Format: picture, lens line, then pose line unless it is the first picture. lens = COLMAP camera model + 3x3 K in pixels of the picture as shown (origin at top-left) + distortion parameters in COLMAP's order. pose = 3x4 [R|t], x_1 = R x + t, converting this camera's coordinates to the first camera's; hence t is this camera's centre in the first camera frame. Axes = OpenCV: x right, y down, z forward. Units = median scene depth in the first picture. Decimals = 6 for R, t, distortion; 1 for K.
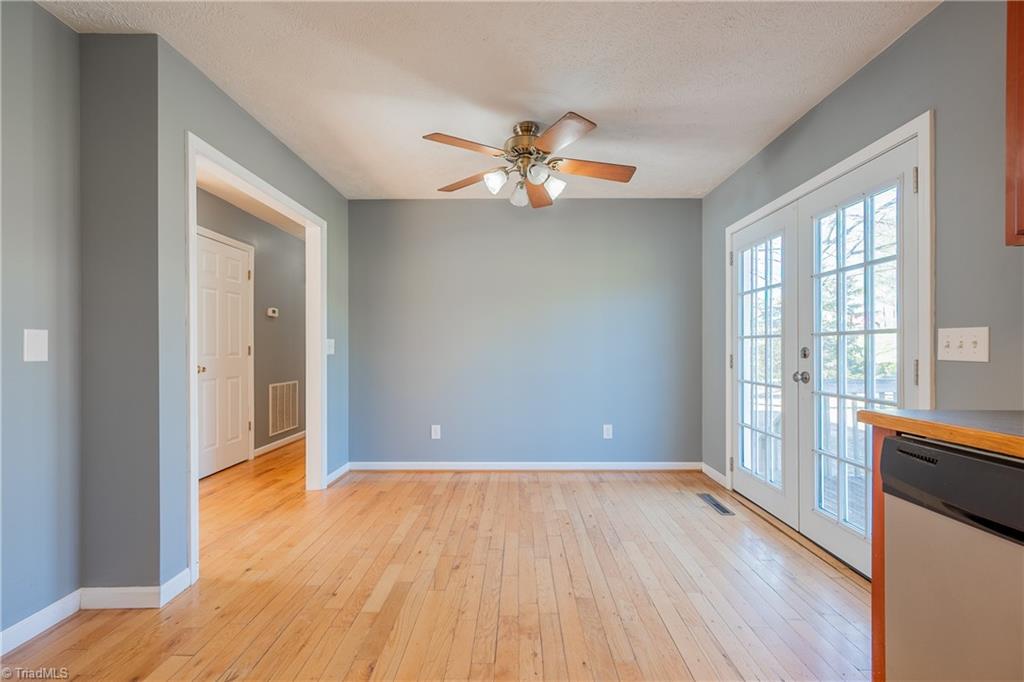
lens RADIAL K [[413.3, 0, 512.5], [0, 413.3, 348.2], [0, 0, 1]] dist [0.000662, 0.001193]
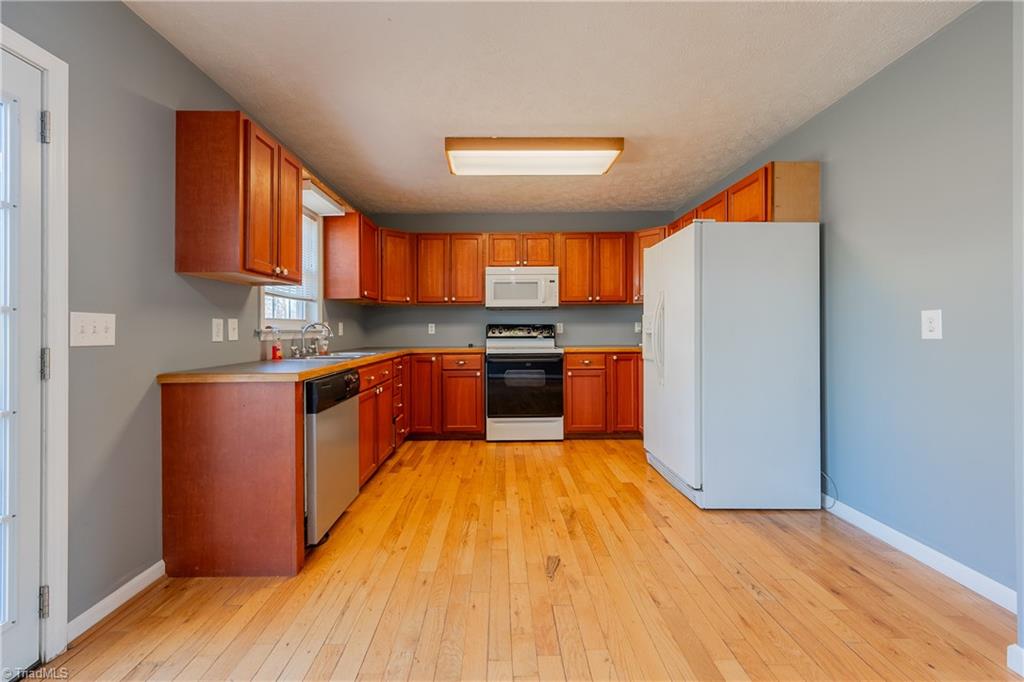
lens RADIAL K [[413.3, 0, 503.2], [0, 413.3, 327.3], [0, 0, 1]] dist [0.000662, 0.001193]
pose [[-0.999799, 0.004484, -0.019521, 0.065320], [0.004561, 0.999982, -0.003930, -0.003020], [0.019503, -0.004018, -0.999802, 1.255155]]
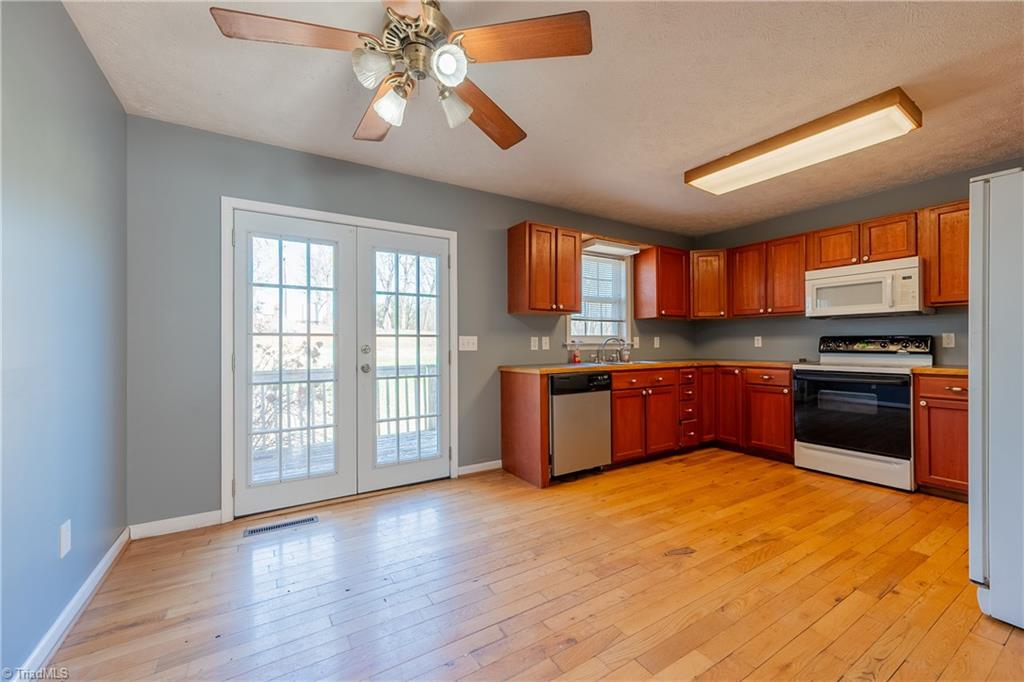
lens RADIAL K [[413.3, 0, 517.1], [0, 413.3, 339.5], [0, 0, 1]] dist [0.000662, 0.001193]
pose [[-0.547995, 0.012607, 0.836387, -0.597780], [0.006514, 0.999920, -0.010804, -0.002127], [-0.836456, -0.000473, -0.548033, 1.251874]]
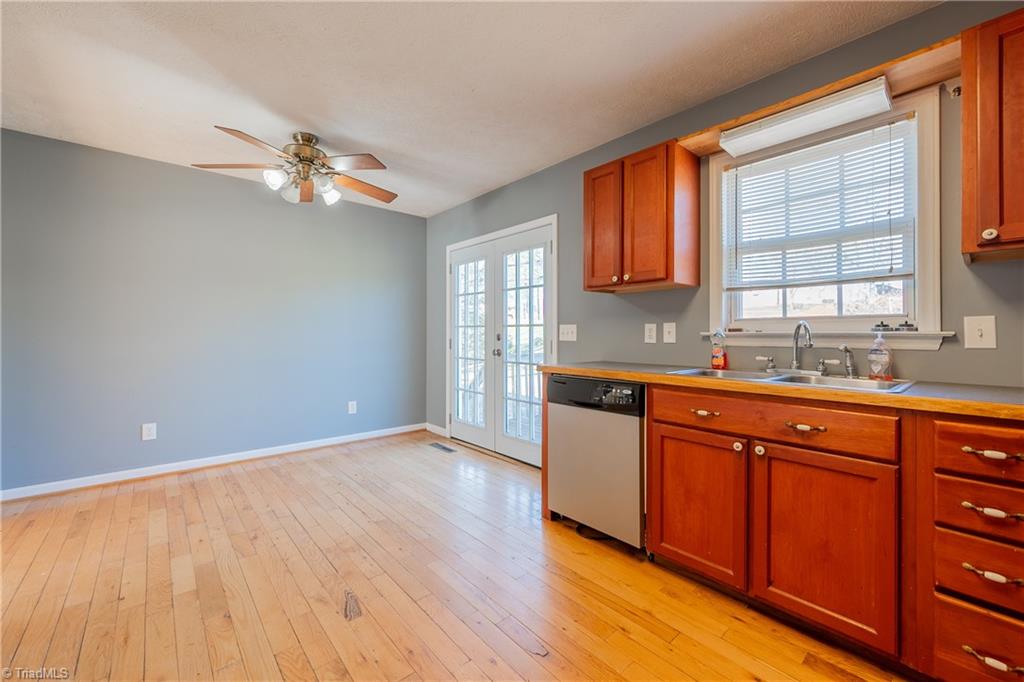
lens RADIAL K [[413.3, 0, 513.6], [0, 413.3, 333.2], [0, 0, 1]] dist [0.000662, 0.001193]
pose [[0.743736, 0.003218, 0.668466, -0.299018], [-0.001830, 0.999994, -0.002778, -0.000436], [-0.668471, 0.000843, 0.743738, -0.211296]]
